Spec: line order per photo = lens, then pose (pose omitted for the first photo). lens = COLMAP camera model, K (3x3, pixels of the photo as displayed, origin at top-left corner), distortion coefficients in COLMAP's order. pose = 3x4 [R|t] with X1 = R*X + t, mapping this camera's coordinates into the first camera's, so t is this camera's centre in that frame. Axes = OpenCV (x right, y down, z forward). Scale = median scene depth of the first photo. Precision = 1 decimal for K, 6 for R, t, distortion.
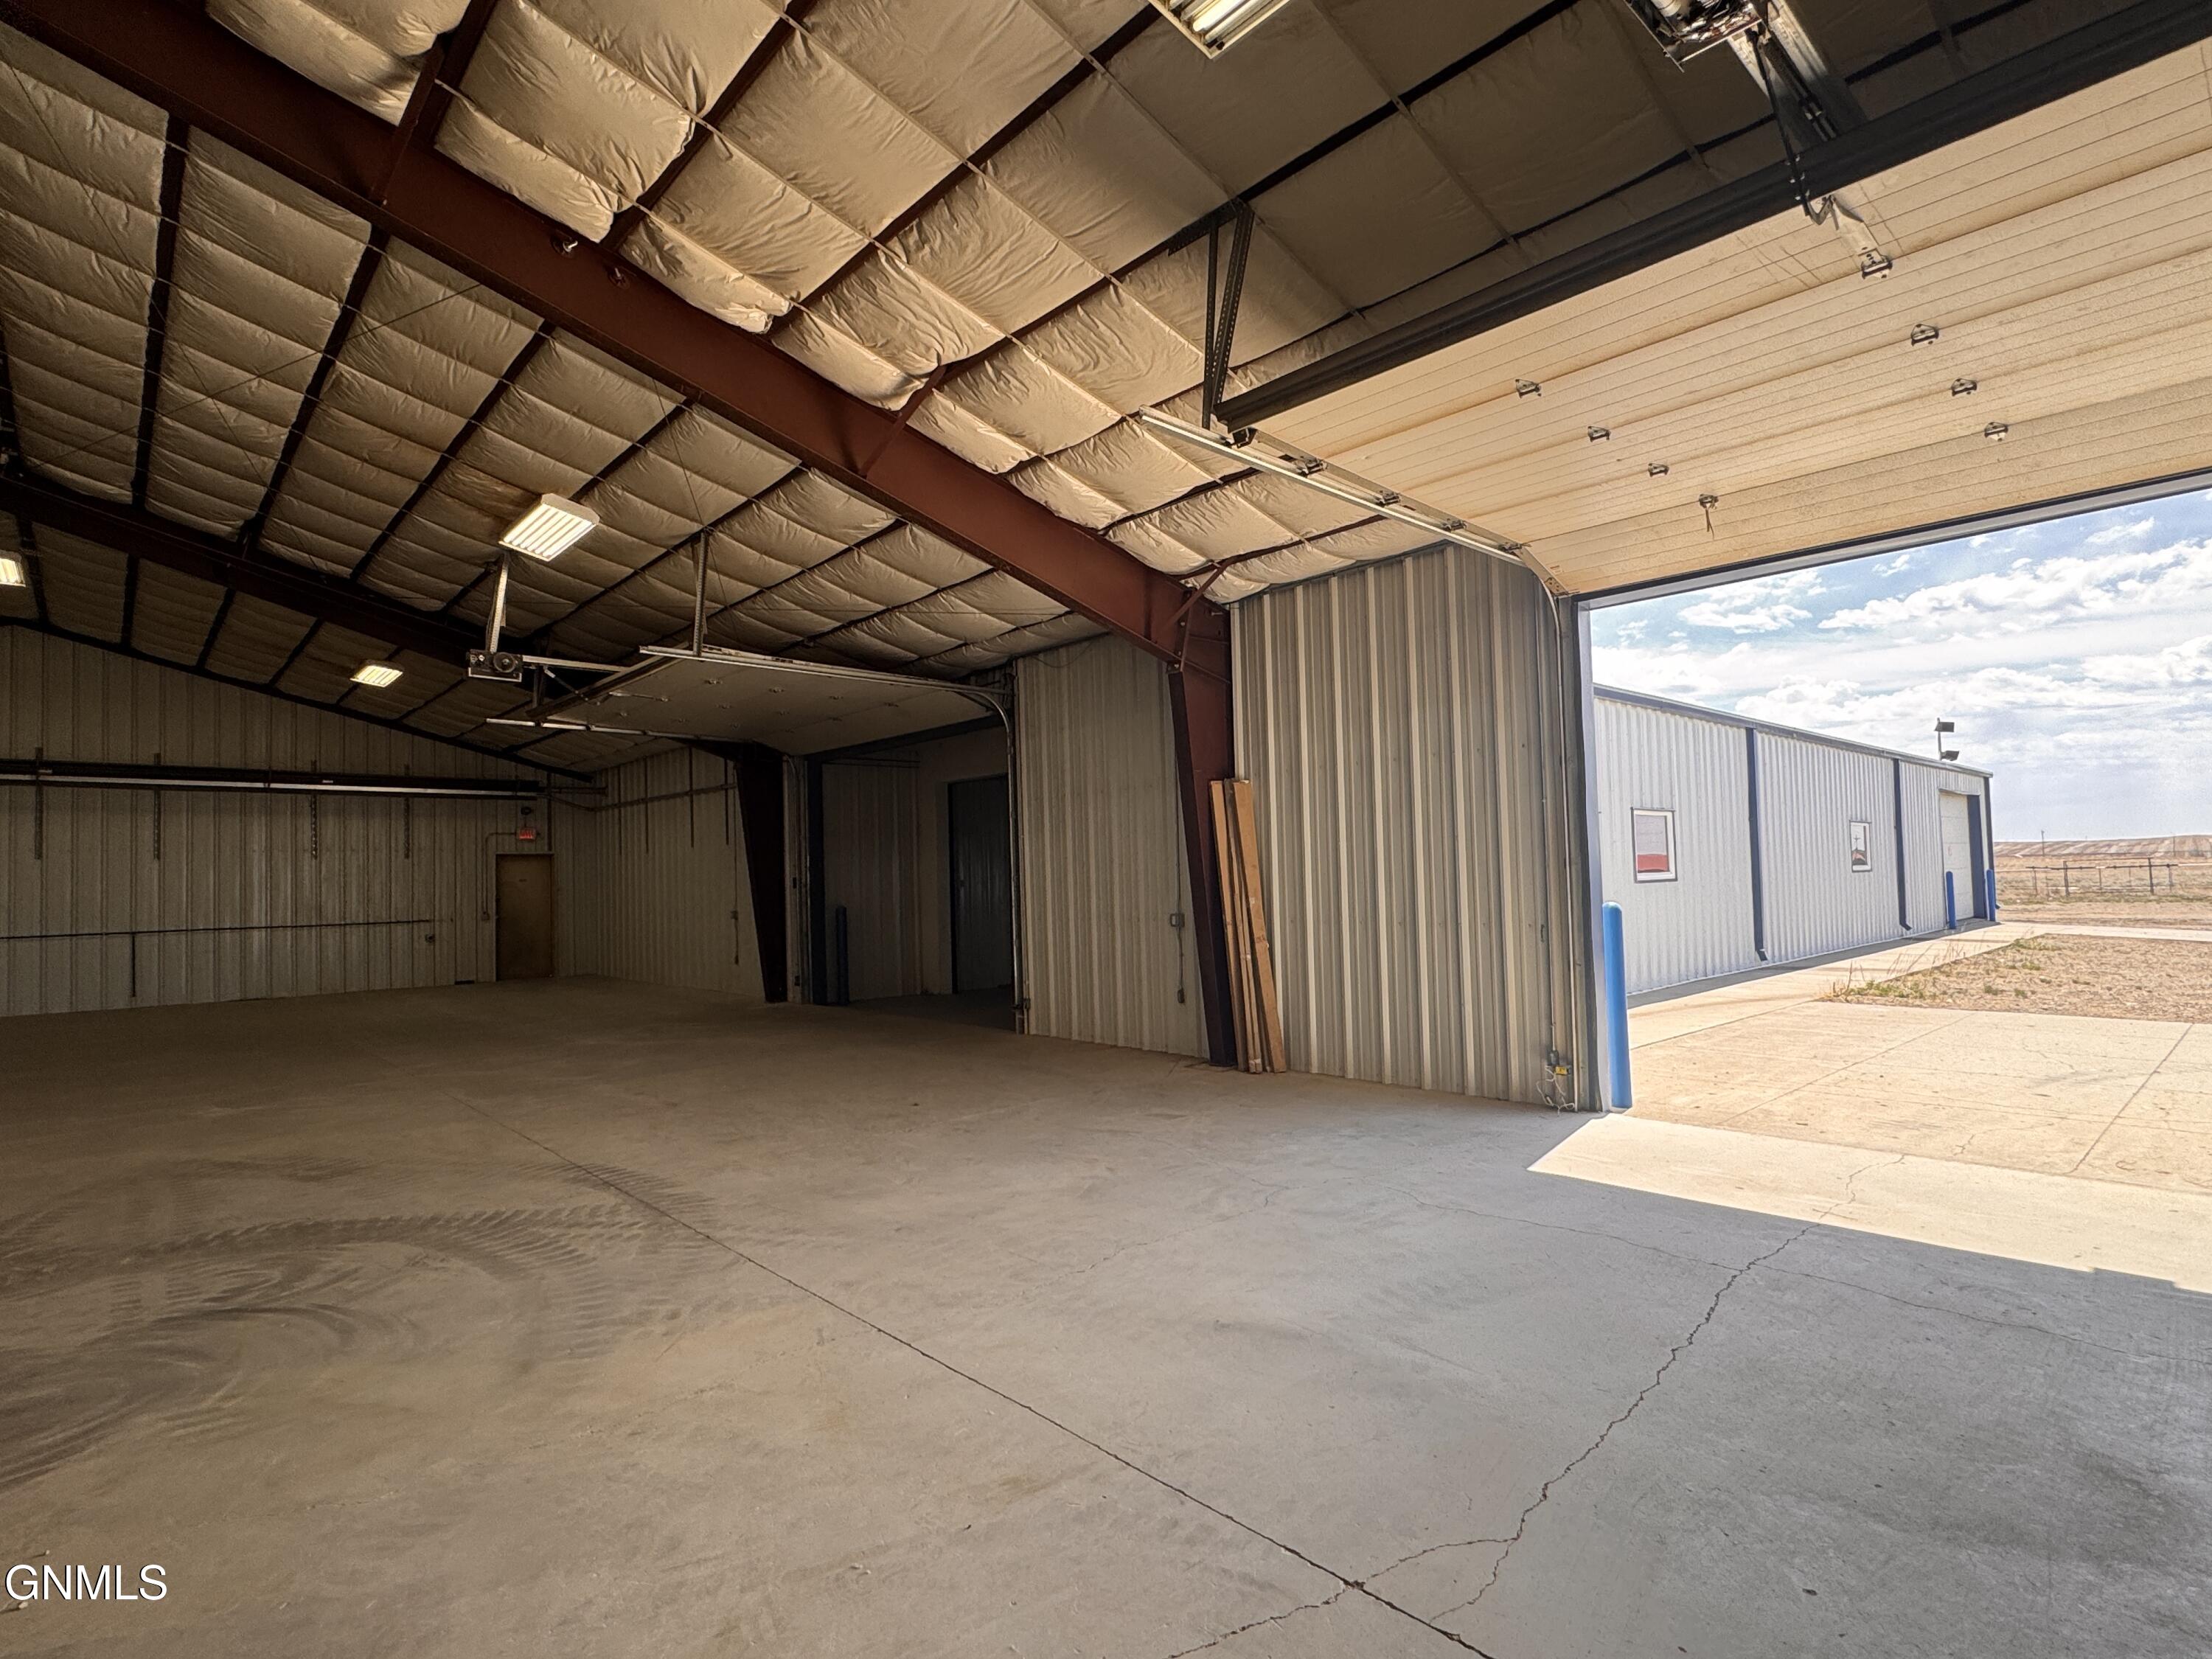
lens RADIAL K [[1100.5, 0, 1106.0], [0, 1100.5, 829.5], [0, 0, 1]] dist [0.000010, 0.000003]
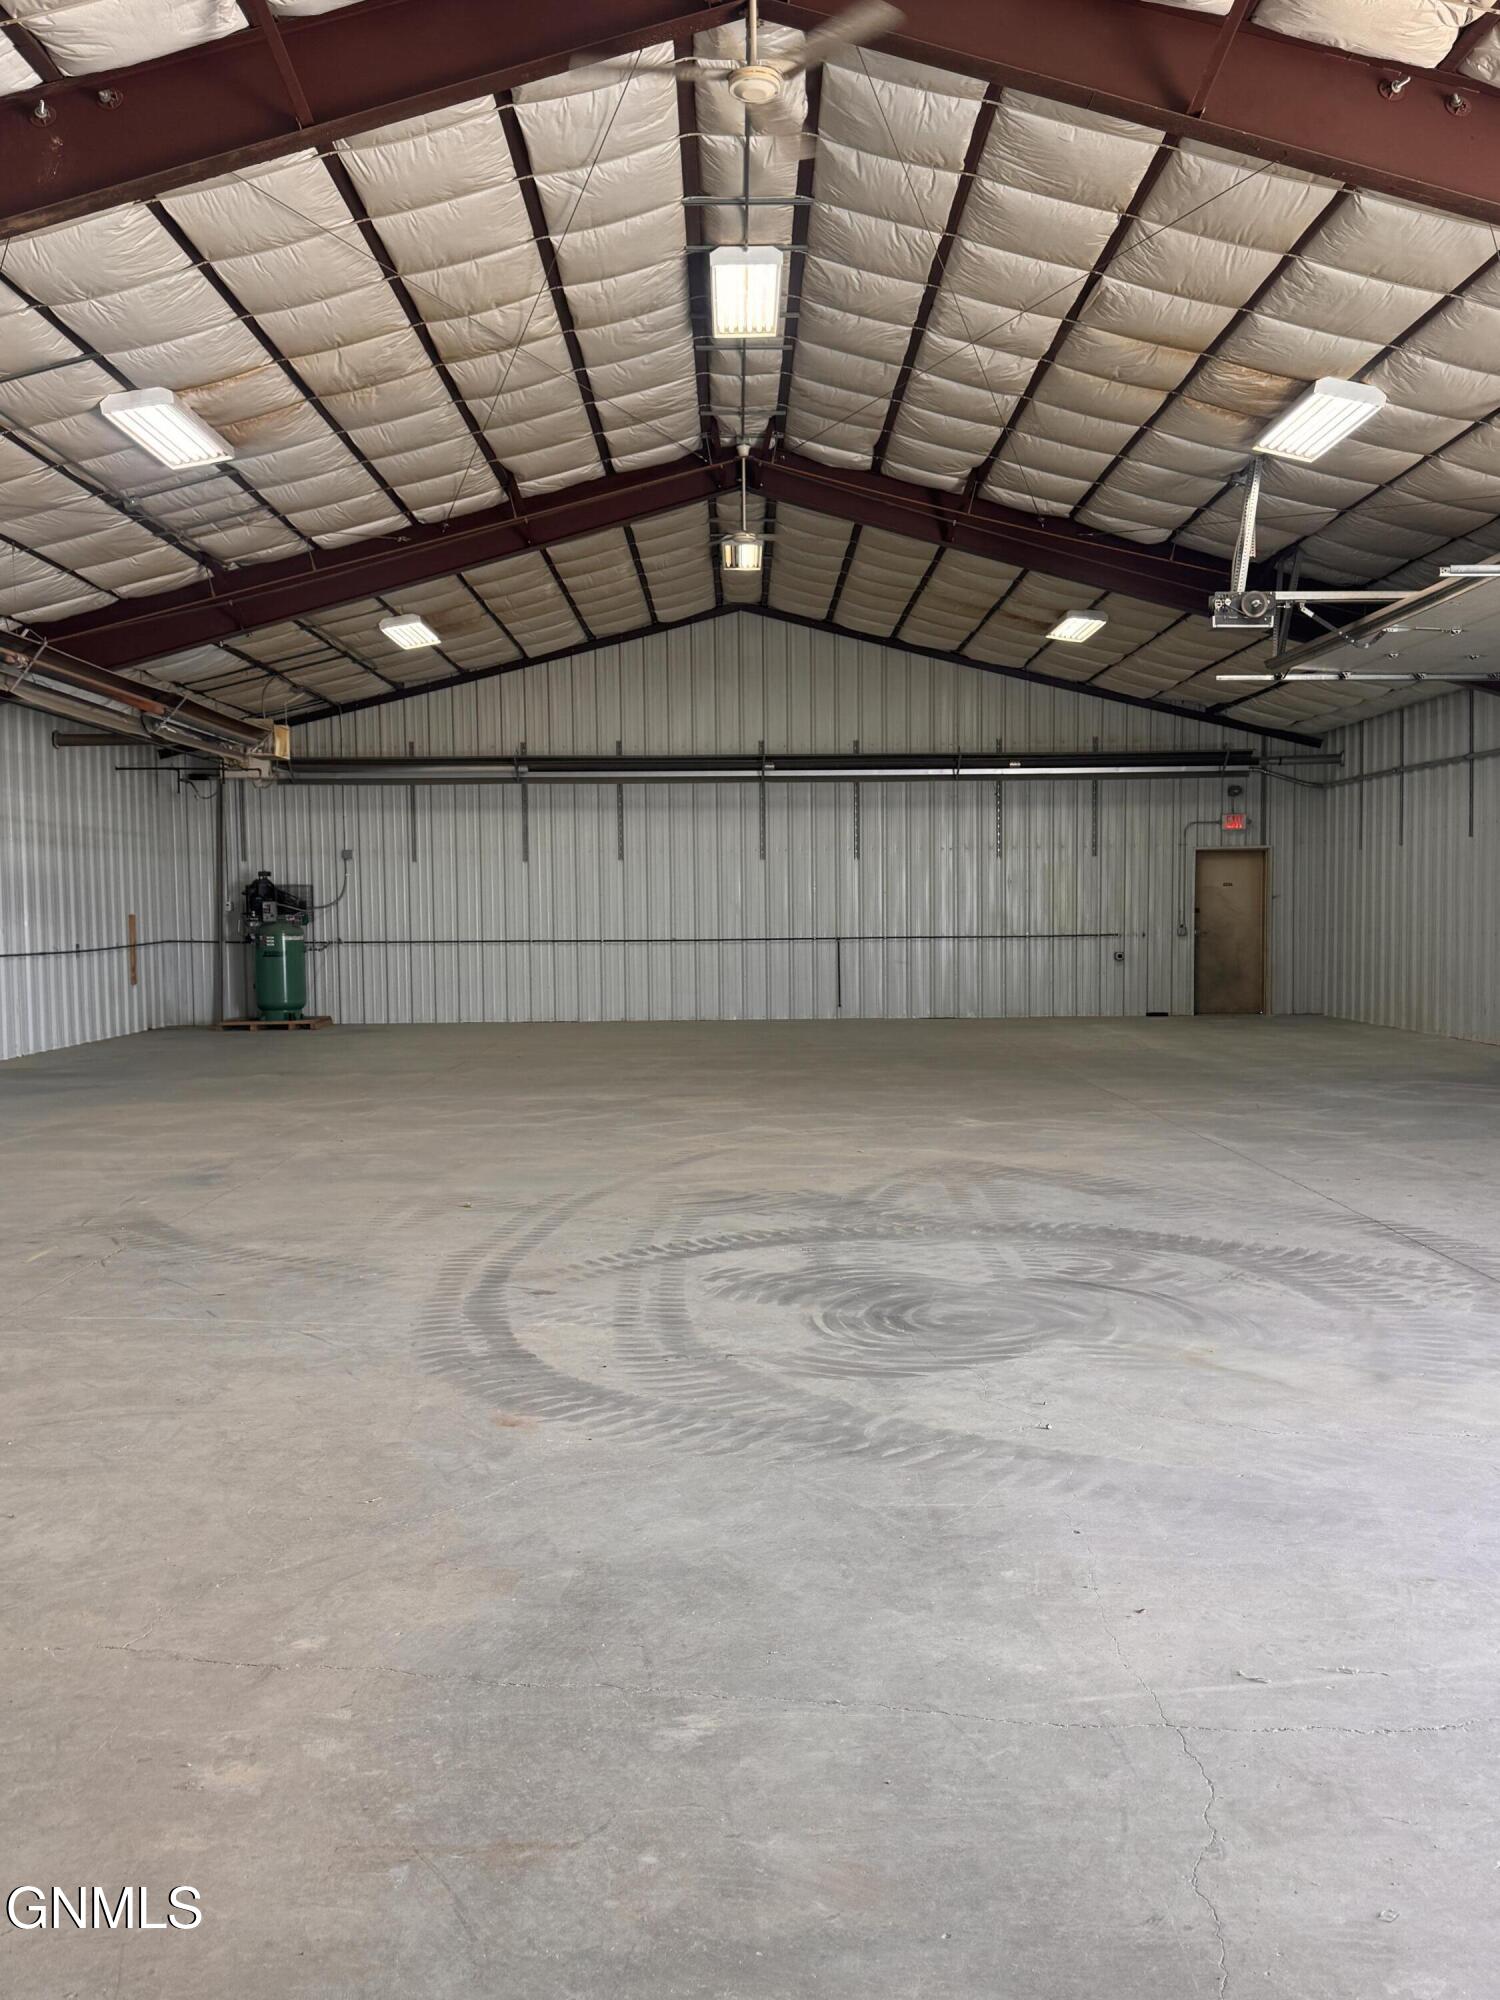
lens RADIAL K [[1710.9, 0, 750.0], [0, 1710.9, 1000.0], [0, 0, 1]] dist [0.201186, -0.400405]
pose [[0.748285, 0.053063, -0.661252, 0.022012], [0.019876, 0.994555, 0.102302, -0.004936], [0.663080, -0.089694, 0.743156, -0.176827]]
